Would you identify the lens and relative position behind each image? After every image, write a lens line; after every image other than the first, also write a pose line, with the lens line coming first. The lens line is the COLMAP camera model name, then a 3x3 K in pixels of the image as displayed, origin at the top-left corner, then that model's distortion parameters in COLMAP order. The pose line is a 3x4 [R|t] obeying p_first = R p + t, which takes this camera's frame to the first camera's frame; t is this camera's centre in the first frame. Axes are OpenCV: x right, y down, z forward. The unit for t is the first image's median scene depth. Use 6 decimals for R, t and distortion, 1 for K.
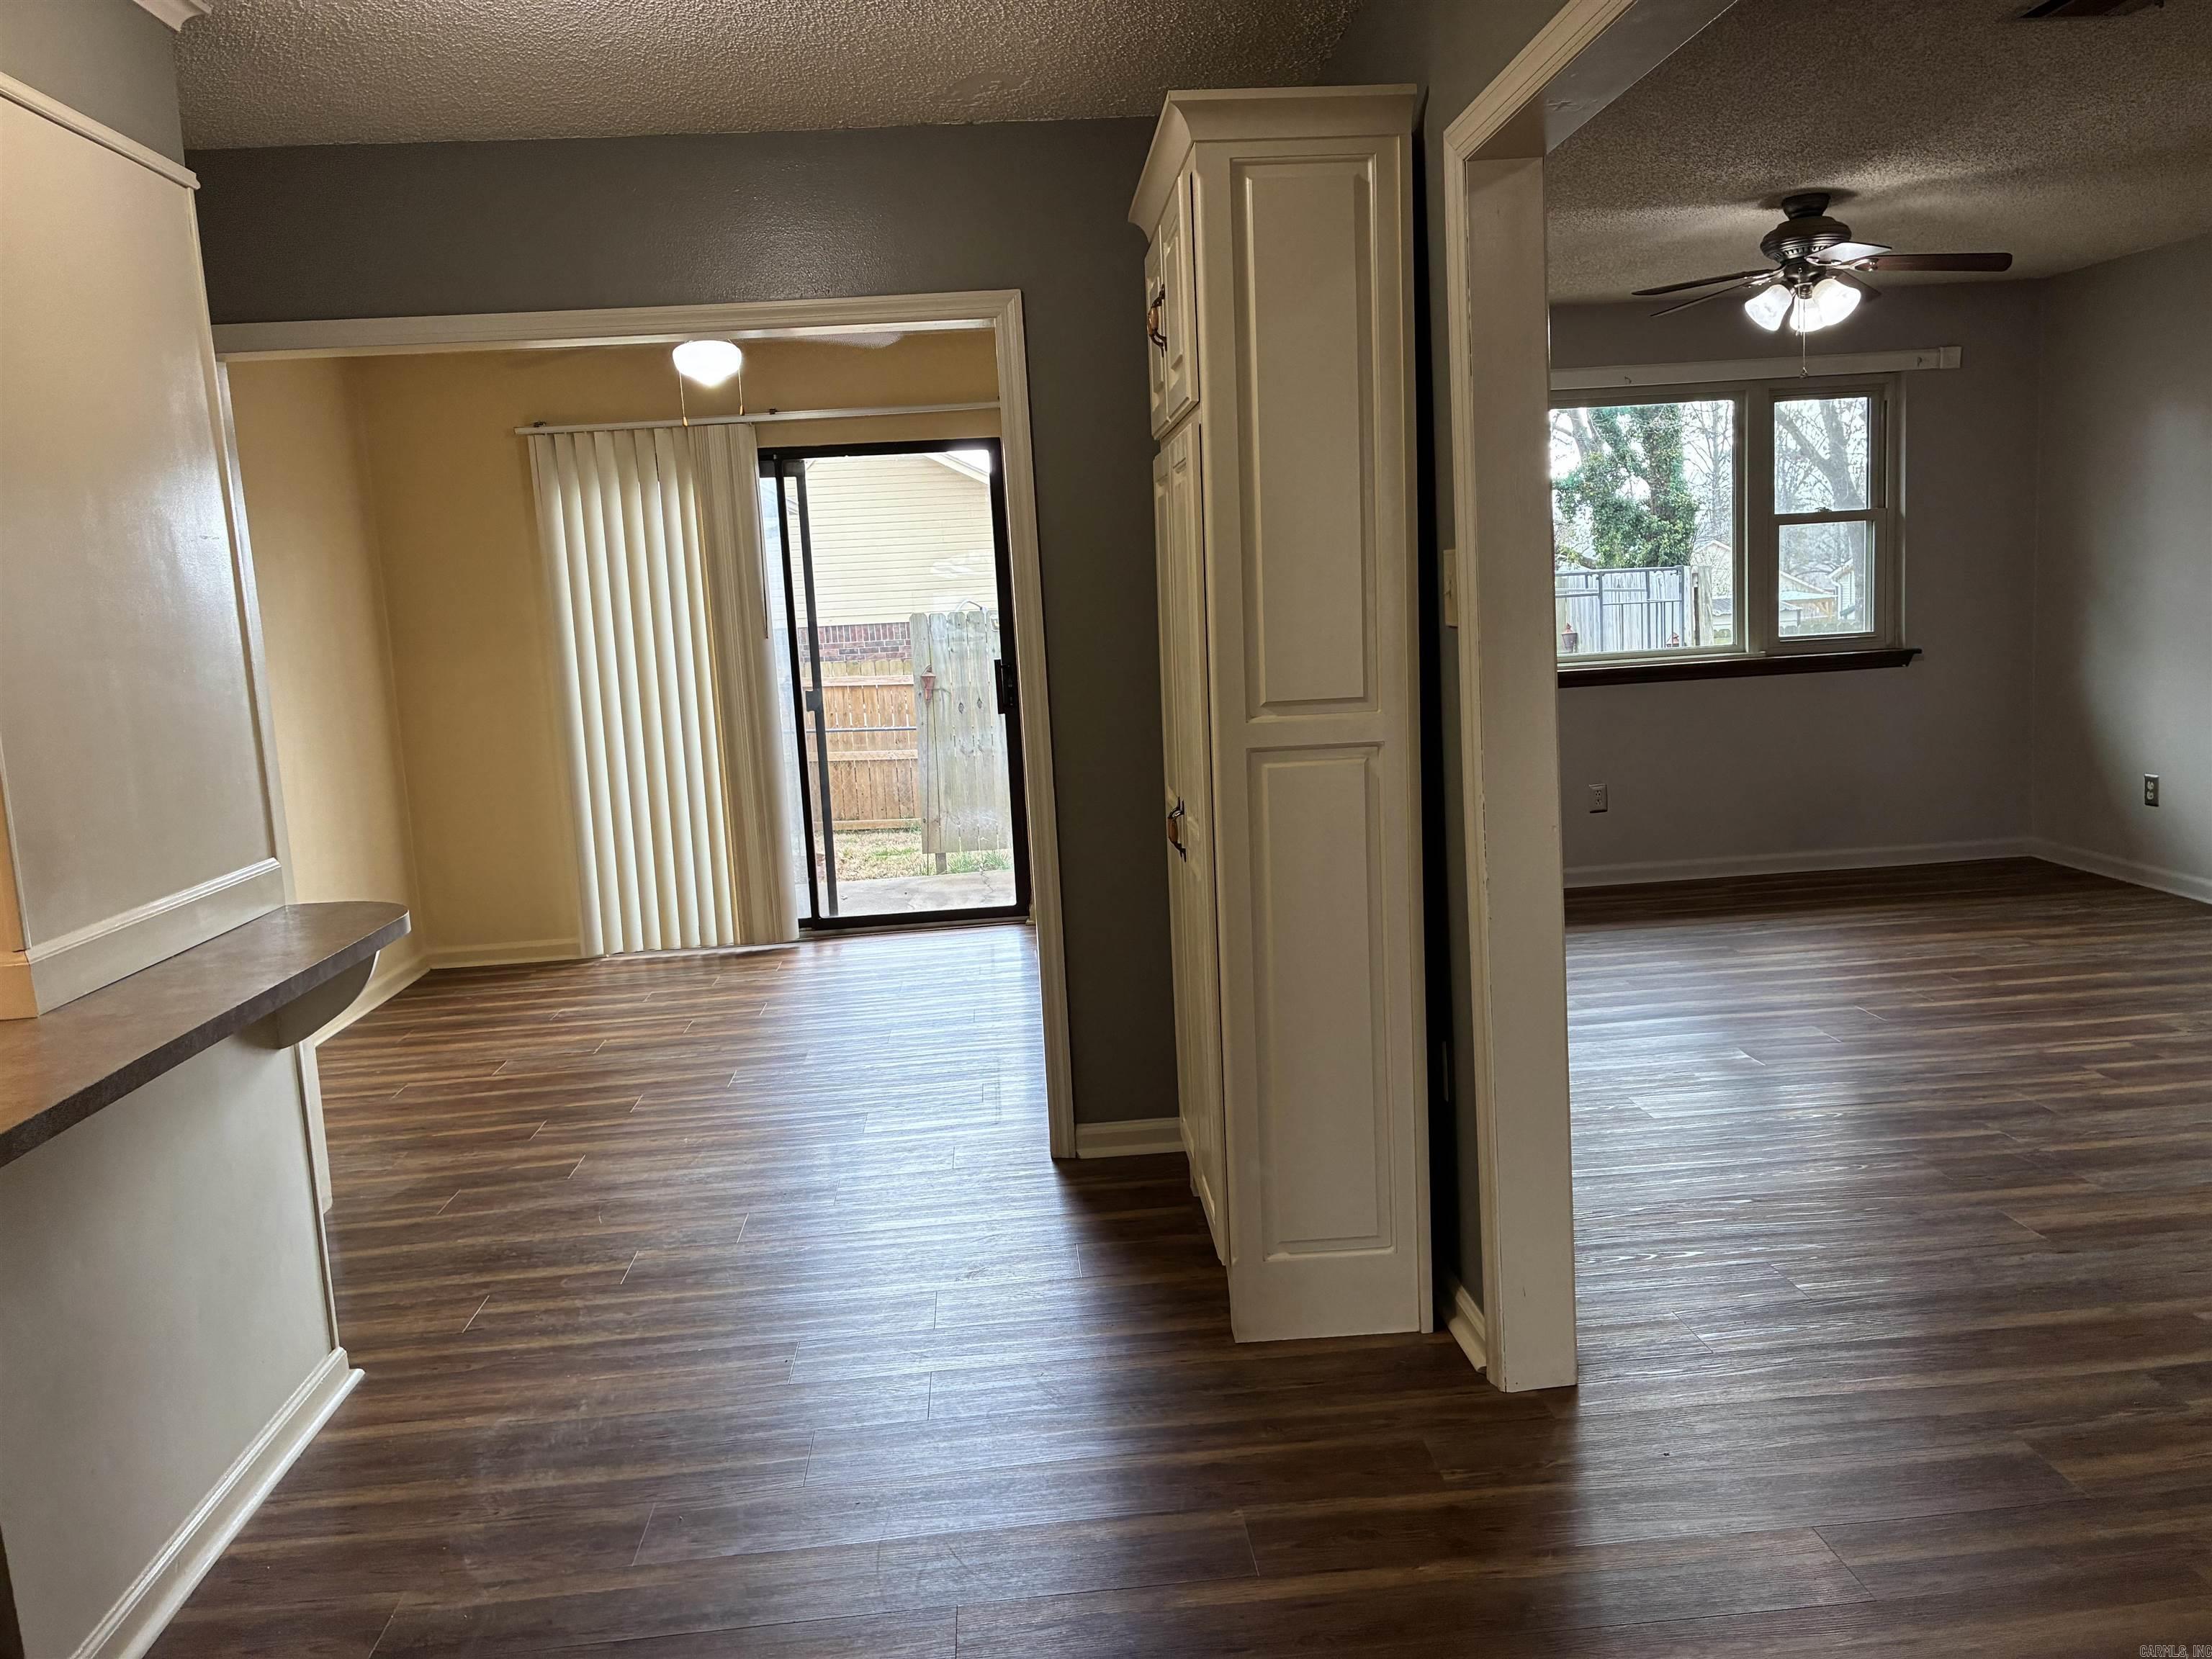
lens RADIAL K [[1682.6, 0, 1123.4], [0, 1682.6, 819.7], [0, 0, 1]] dist [0.065330, -0.081531]
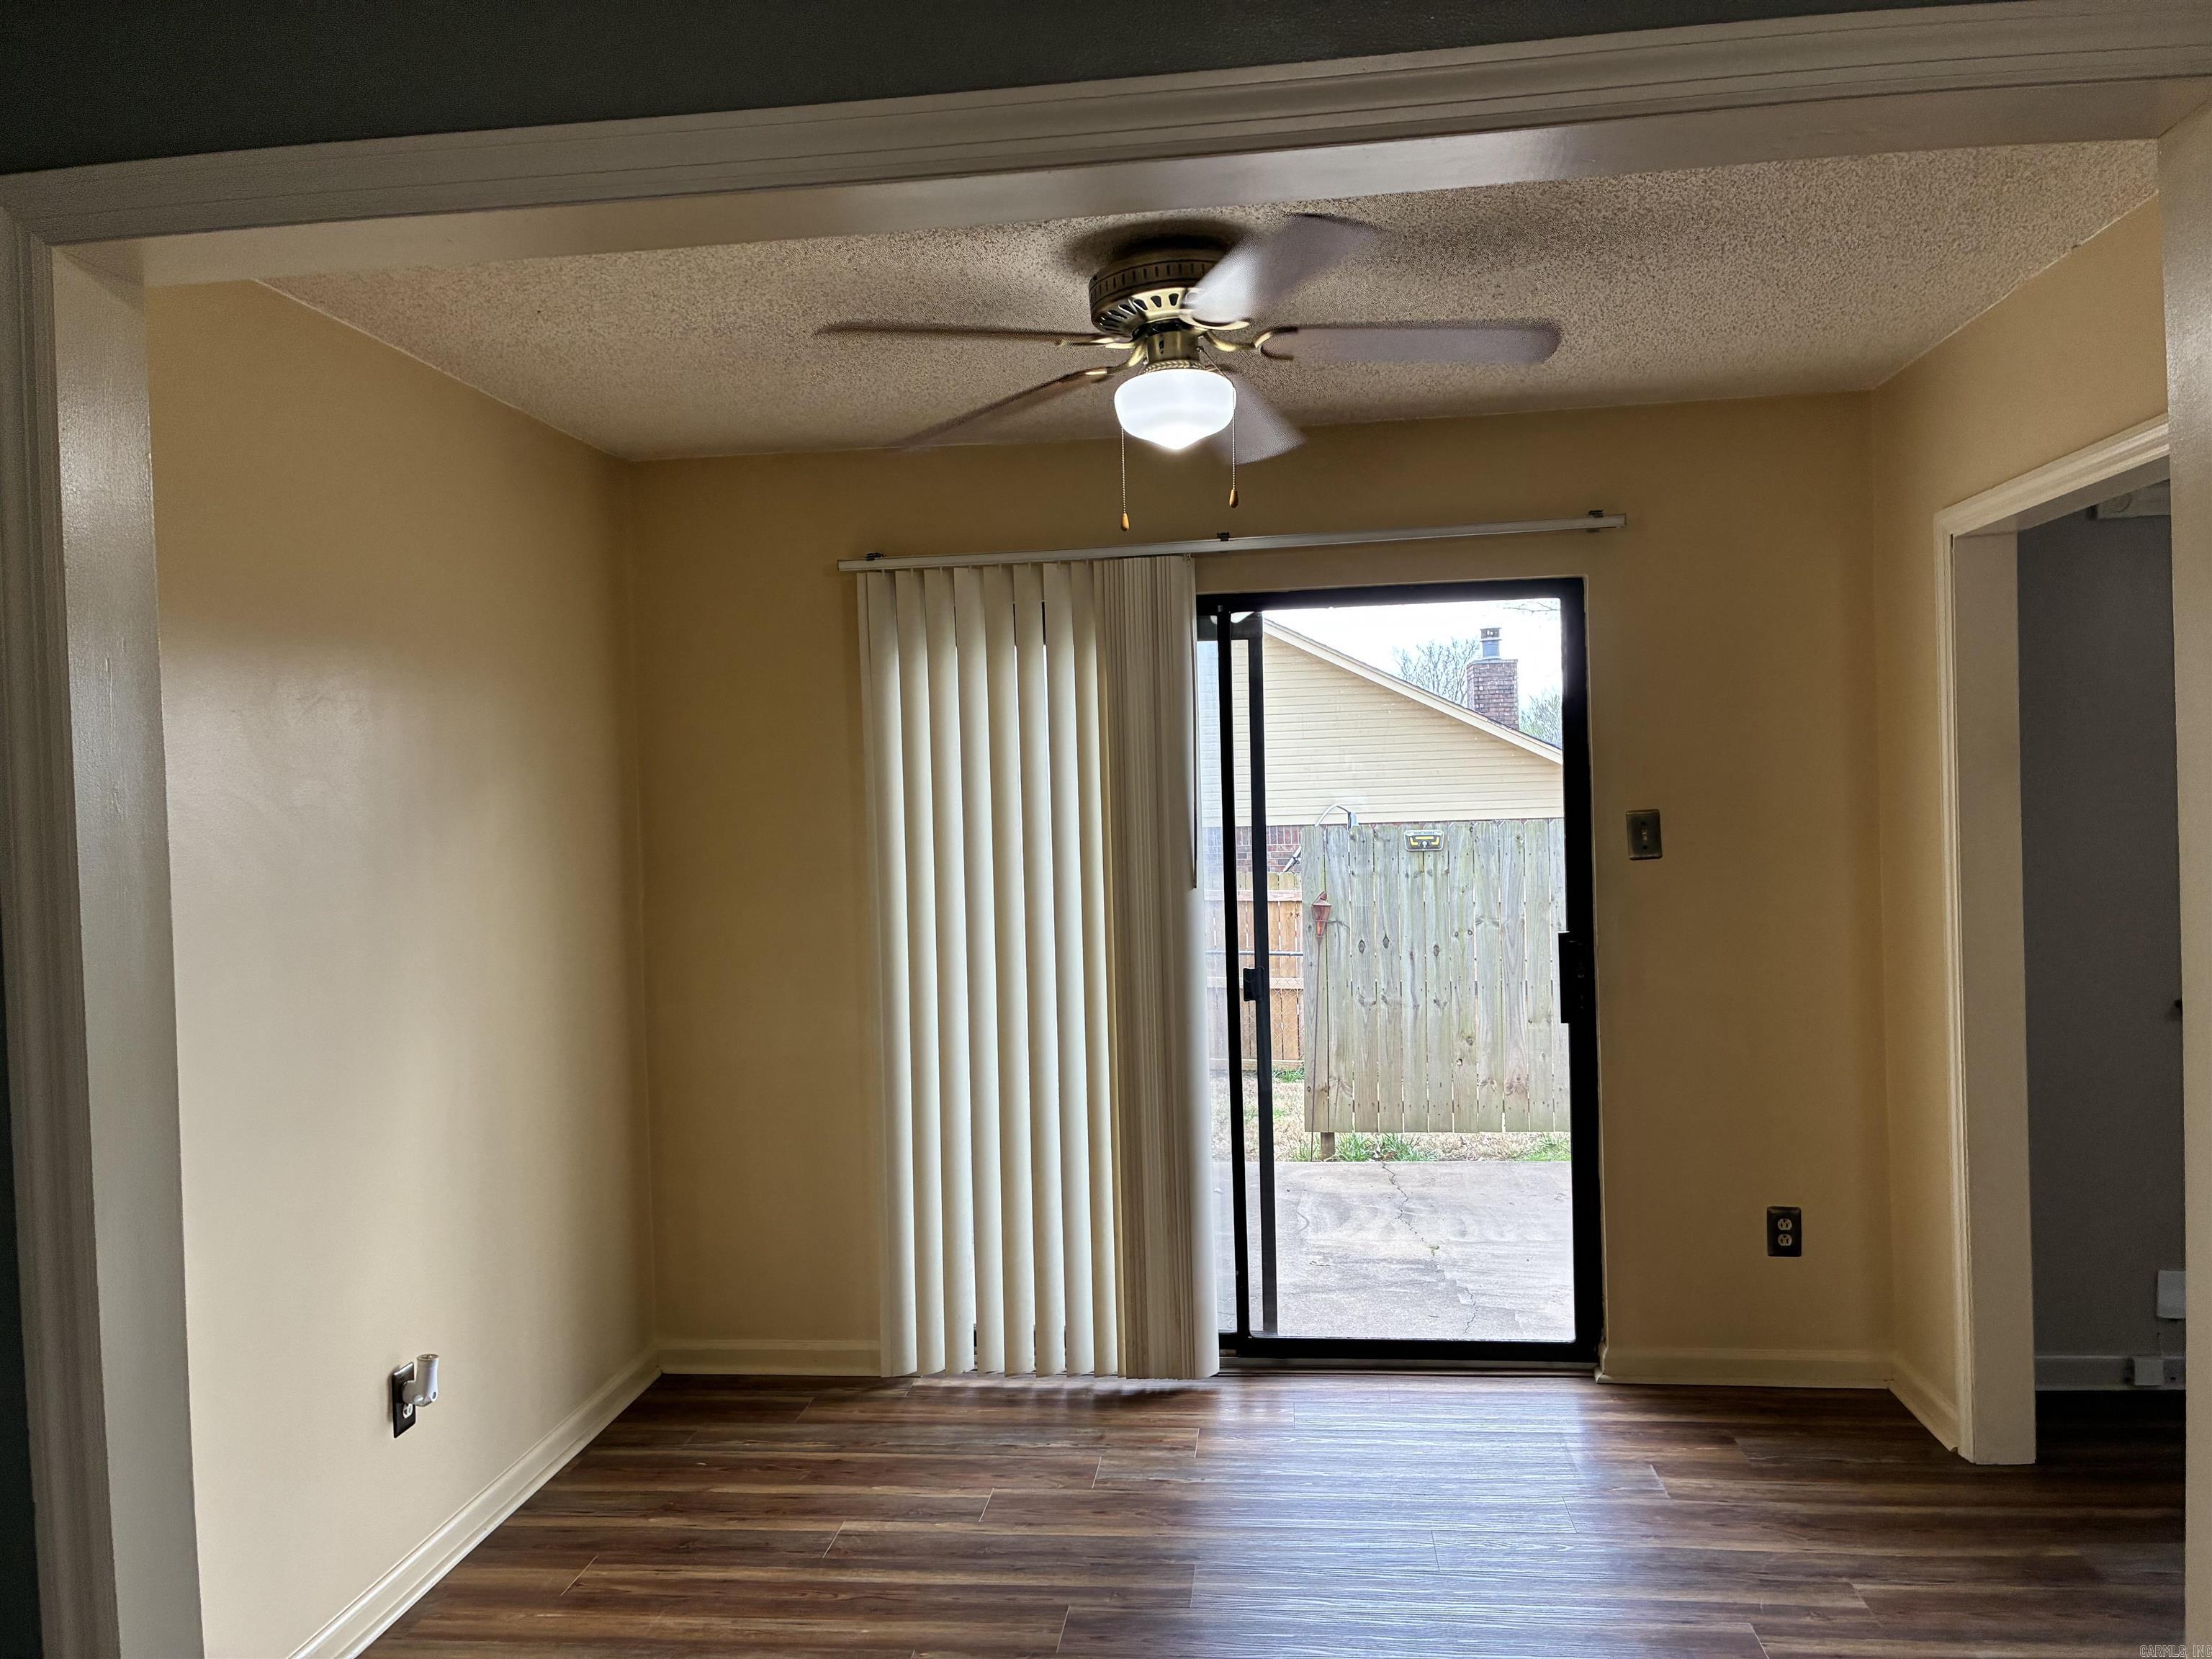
lens RADIAL K [[1682.6, 0, 1088.6], [0, 1682.6, 830.3], [0, 0, 1]] dist [0.065330, -0.081531]
pose [[0.979959, 0.028429, -0.197163, -0.125691], [-0.049439, 0.993506, -0.102476, -0.062523], [0.192969, 0.110169, 0.975000, 0.374307]]
